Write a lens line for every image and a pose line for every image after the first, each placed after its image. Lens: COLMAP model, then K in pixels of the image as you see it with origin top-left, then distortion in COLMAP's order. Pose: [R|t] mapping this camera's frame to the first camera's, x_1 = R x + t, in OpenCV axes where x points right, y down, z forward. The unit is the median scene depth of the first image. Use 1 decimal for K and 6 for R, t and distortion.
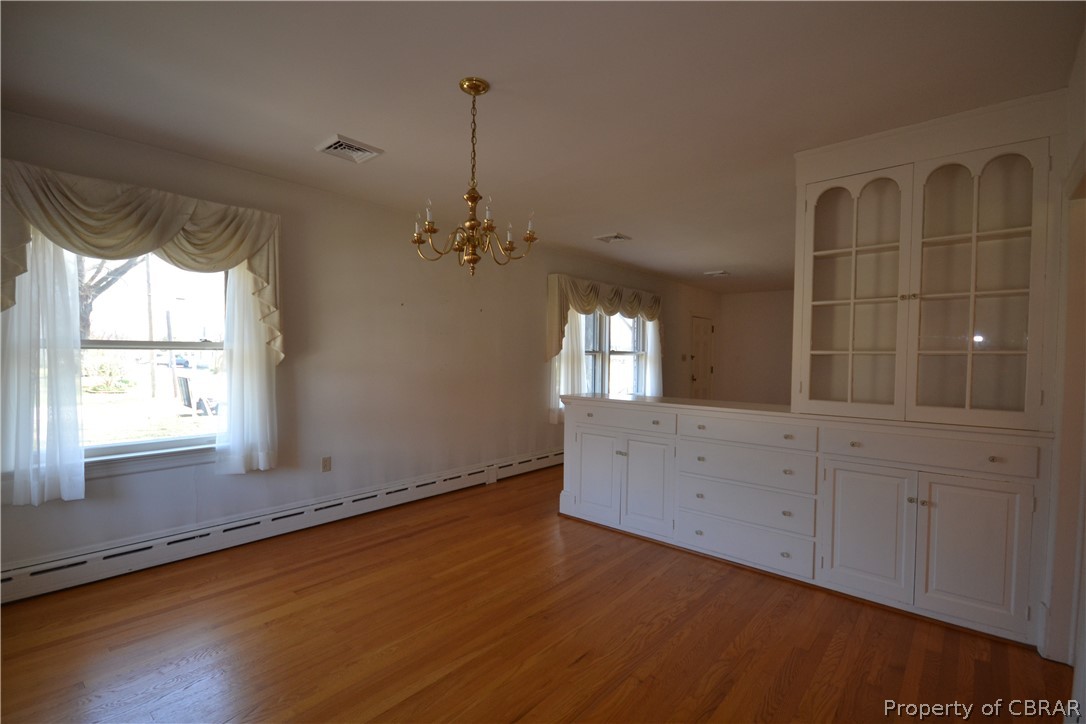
lens RADIAL K [[486.4, 0, 518.3], [0, 486.4, 367.7], [0, 0, 1]] dist [0.002833, -0.000136]
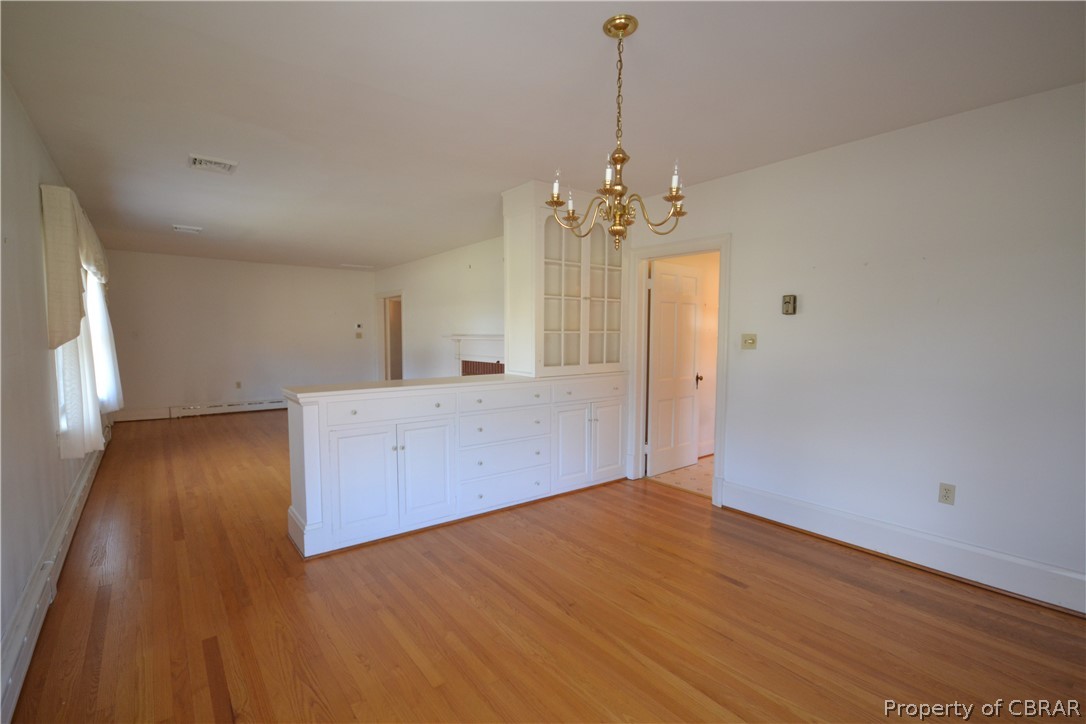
lens RADIAL K [[486.4, 0, 544.6], [0, 486.4, 371.1], [0, 0, 1]] dist [0.002833, -0.000136]
pose [[0.187038, -0.080822, 0.979022, -0.814434], [0.031320, 0.996594, 0.076289, -0.029082], [-0.981853, 0.016394, 0.188933, 0.798690]]
